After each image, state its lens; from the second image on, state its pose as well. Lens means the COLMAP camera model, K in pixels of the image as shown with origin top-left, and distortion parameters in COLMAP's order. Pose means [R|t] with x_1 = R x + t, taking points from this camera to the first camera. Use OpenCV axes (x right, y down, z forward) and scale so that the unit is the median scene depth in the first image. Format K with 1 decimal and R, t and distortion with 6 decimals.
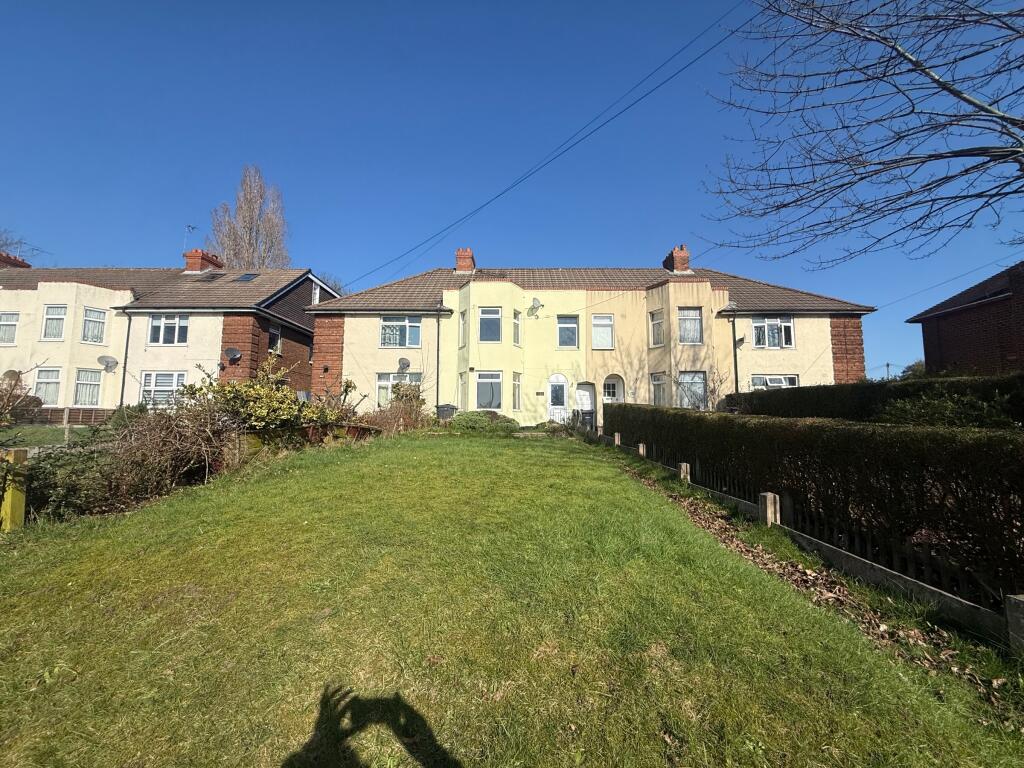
lens RADIAL K [[406.9, 0, 509.4], [0, 406.9, 384.9], [0, 0, 1]] dist [-0.001105, 0.000272]
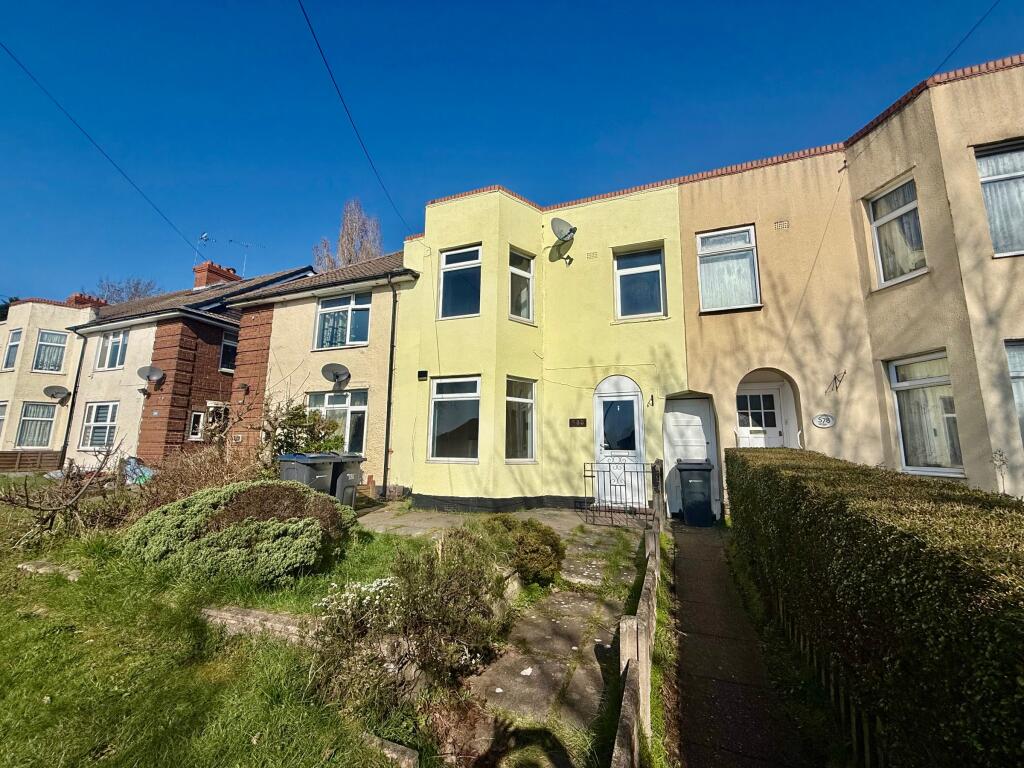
lens RADIAL K [[406.9, 0, 509.4], [0, 406.9, 384.9], [0, 0, 1]] dist [-0.001105, 0.000272]
pose [[0.937275, -0.049934, -0.344997, 0.159296], [0.026260, 0.996989, -0.072957, 0.010690], [0.347601, 0.059321, 0.935764, 0.542474]]
